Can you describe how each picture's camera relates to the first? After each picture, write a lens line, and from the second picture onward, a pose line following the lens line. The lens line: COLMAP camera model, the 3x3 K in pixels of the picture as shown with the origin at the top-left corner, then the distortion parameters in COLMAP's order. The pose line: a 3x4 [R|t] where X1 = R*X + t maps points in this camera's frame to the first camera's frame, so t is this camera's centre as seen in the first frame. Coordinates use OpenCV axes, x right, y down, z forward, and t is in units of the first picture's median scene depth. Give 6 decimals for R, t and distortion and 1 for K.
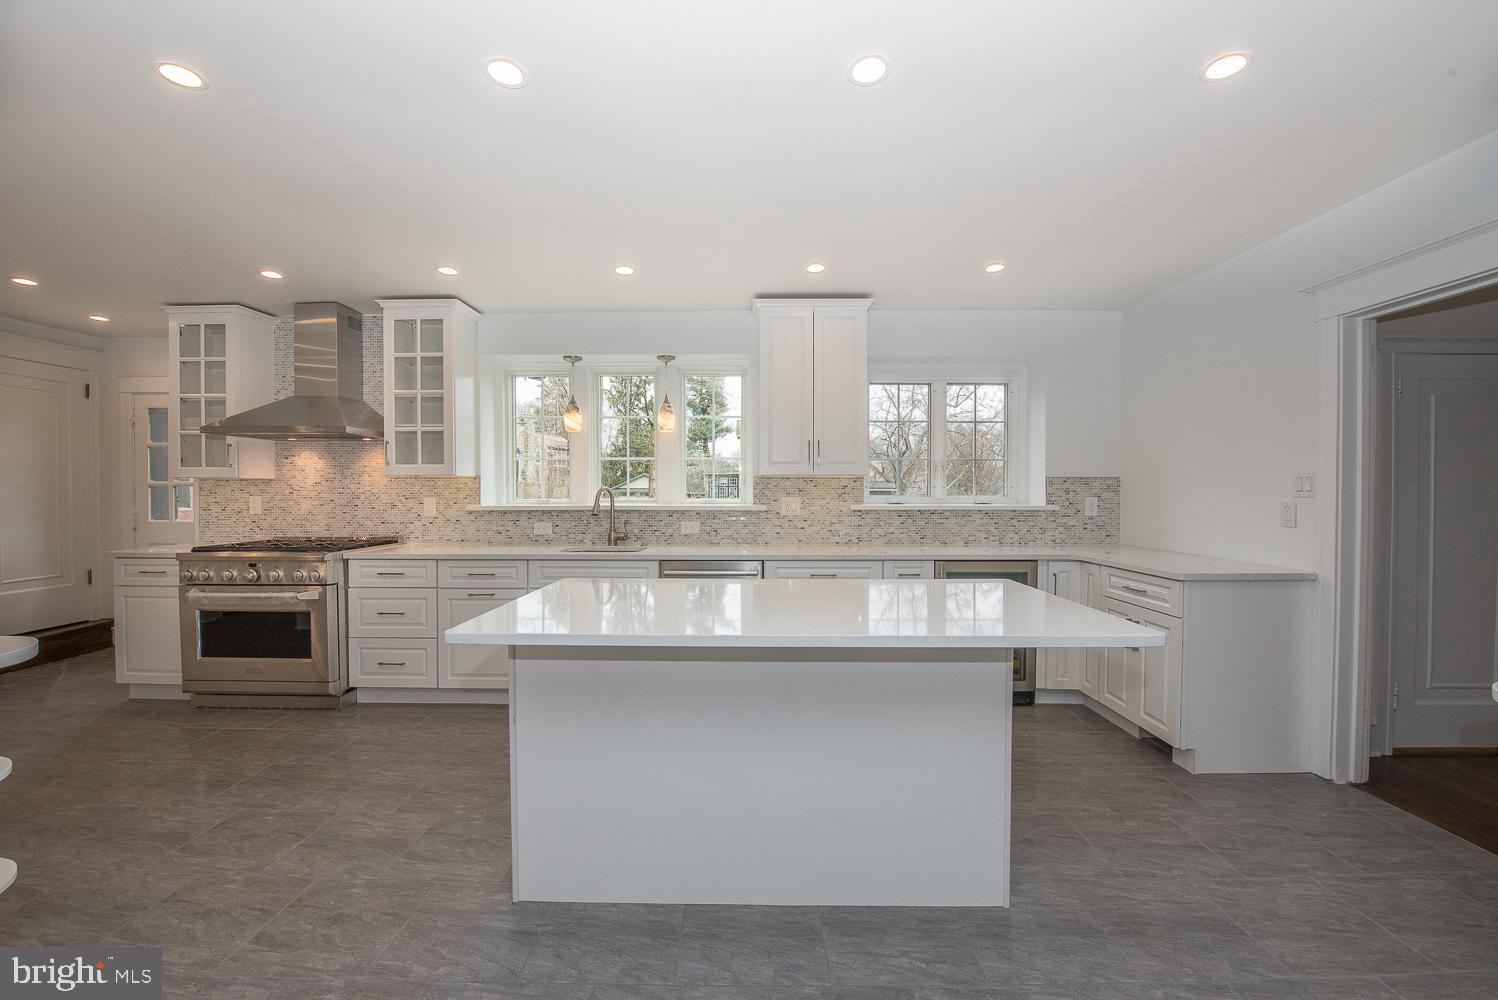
lens RADIAL K [[595.9, 0, 745.8], [0, 595.9, 496.1], [0, 0, 1]] dist [-0.016923, -0.000984]
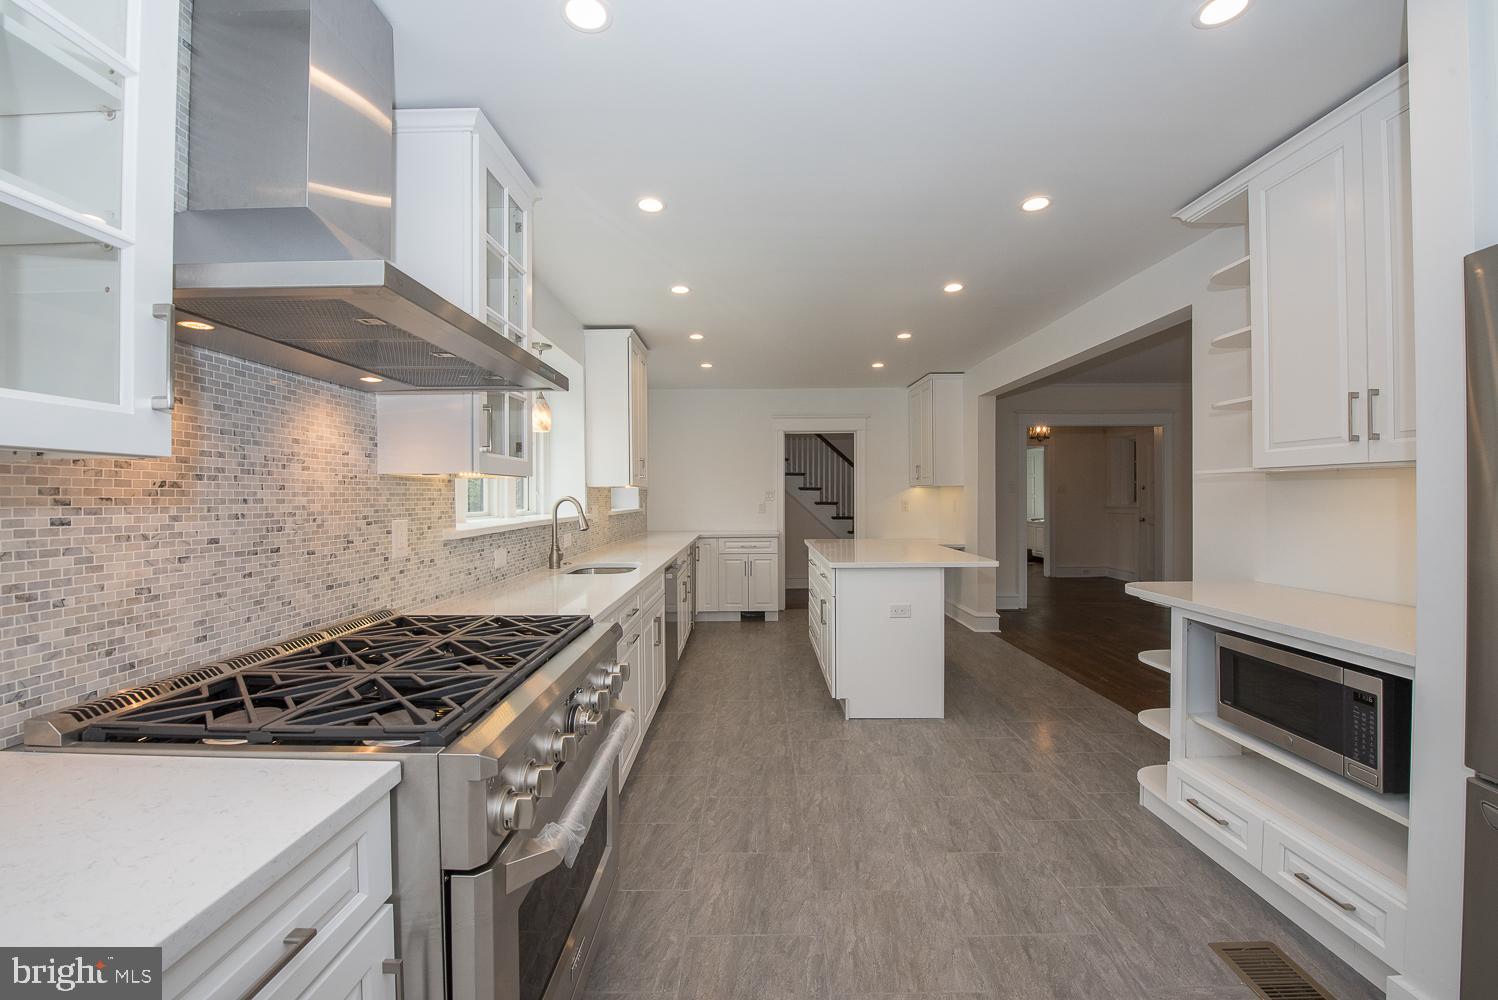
lens RADIAL K [[595.9, 0, 744.6], [0, 595.9, 496.9], [0, 0, 1]] dist [-0.016923, -0.000984]
pose [[0.001164, -0.002198, 0.999997, -1.011942], [0.017285, 0.999848, 0.002178, -0.011885], [-0.999850, 0.017282, 0.001201, 0.721254]]
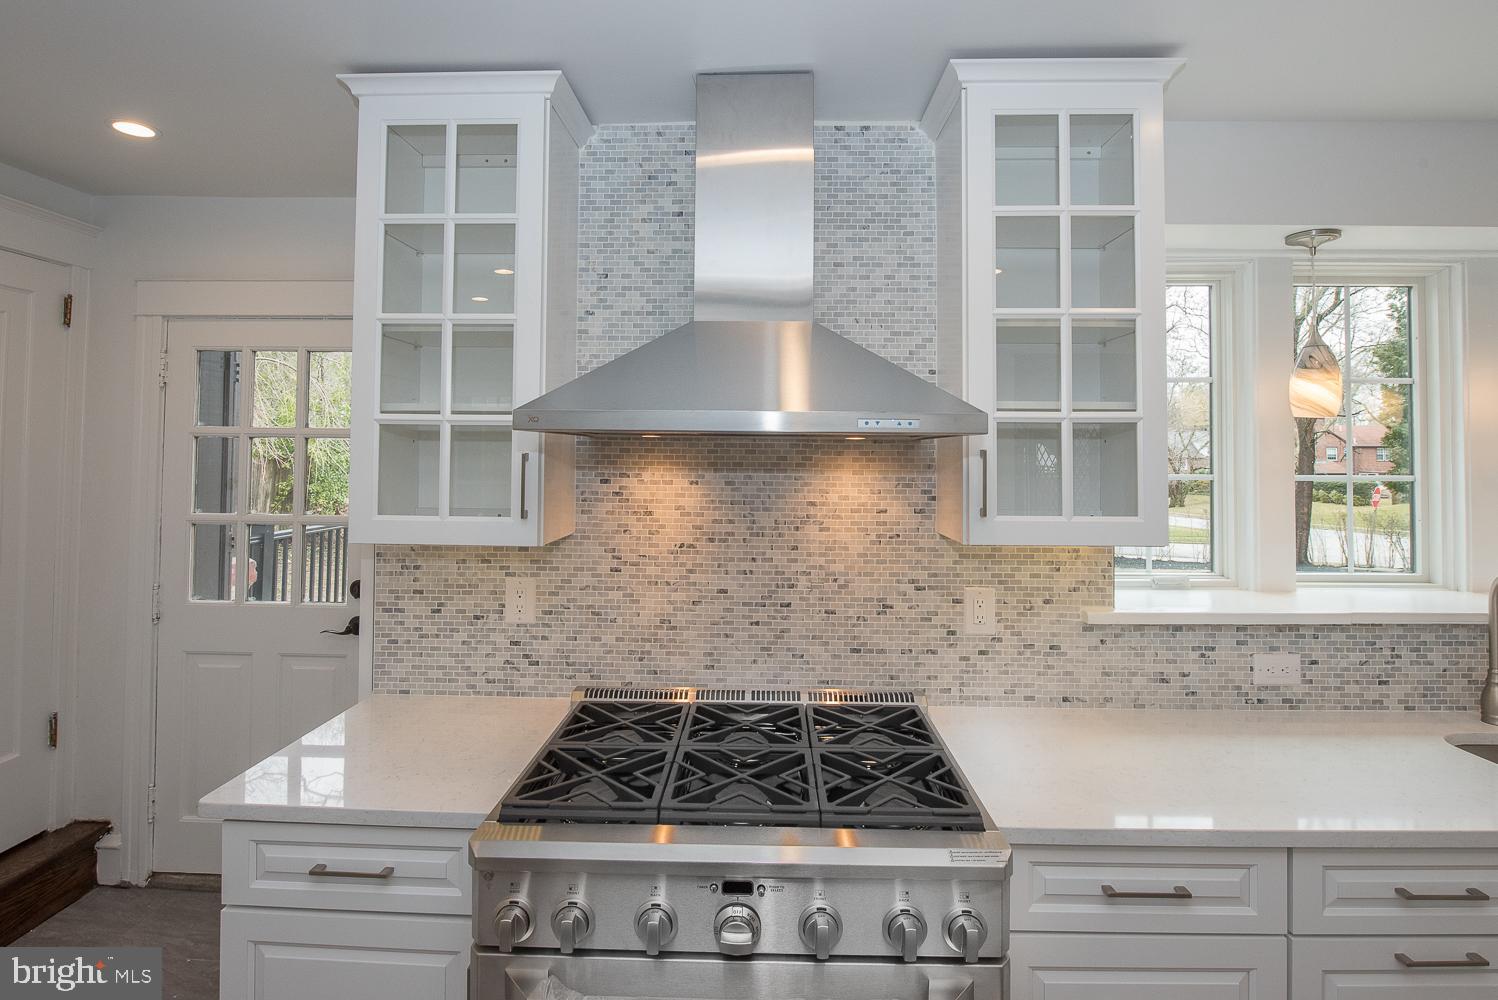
lens RADIAL K [[739.7, 0, 748.9], [0, 739.7, 436.9], [0, 0, 1]] dist [-0.012198, -0.001069]
pose [[0.999837, 0.008327, -0.016031, -0.677939], [-0.008962, 0.999163, -0.039912, -0.075117], [0.015685, 0.040050, 0.999075, 0.511412]]
